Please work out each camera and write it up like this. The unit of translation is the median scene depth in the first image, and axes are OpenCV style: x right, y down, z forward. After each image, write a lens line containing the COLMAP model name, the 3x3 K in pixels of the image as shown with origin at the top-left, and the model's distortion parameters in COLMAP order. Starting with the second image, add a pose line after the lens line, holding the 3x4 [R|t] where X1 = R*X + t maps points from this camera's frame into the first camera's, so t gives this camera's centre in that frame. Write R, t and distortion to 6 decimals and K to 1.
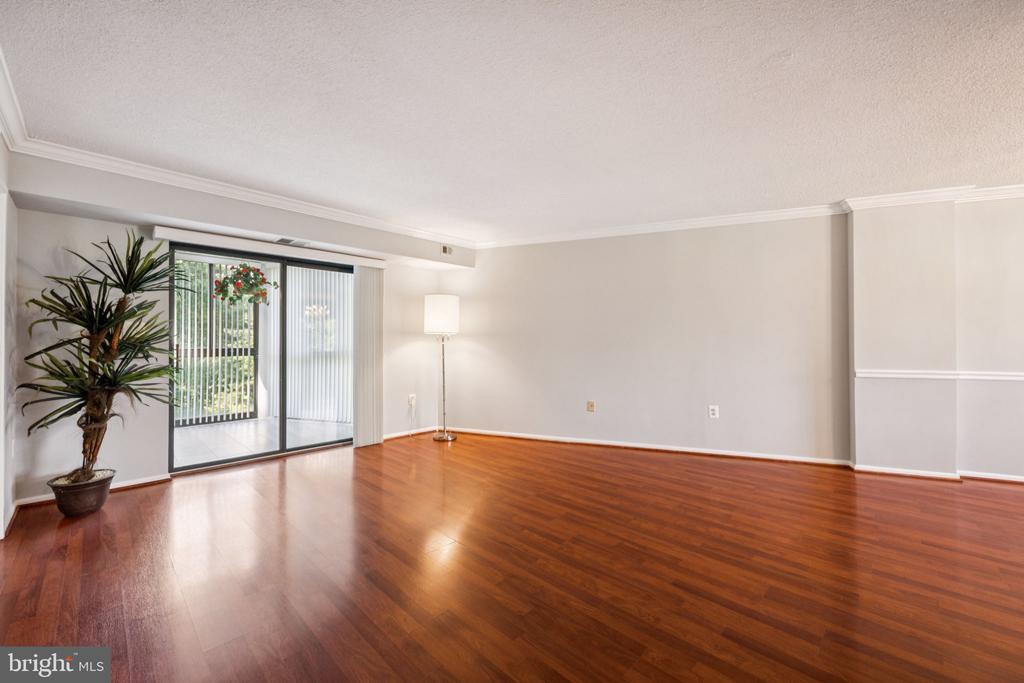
lens RADIAL K [[402.1, 0, 510.6], [0, 402.1, 339.6], [0, 0, 1]] dist [-0.002537, -0.000451]
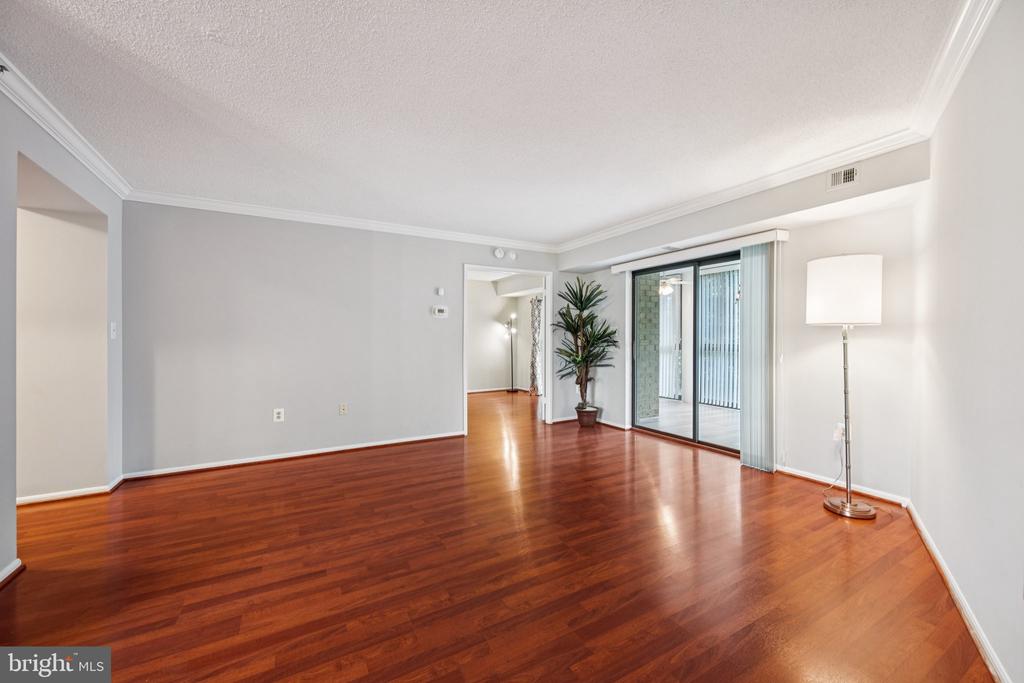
lens RADIAL K [[402.1, 0, 509.3], [0, 402.1, 338.4], [0, 0, 1]] dist [-0.002537, -0.000451]
pose [[-0.273071, 0.002538, -0.961991, 0.599553], [0.007090, 0.999975, 0.000625, -0.000108], [0.961968, -0.006650, -0.273082, 0.820698]]
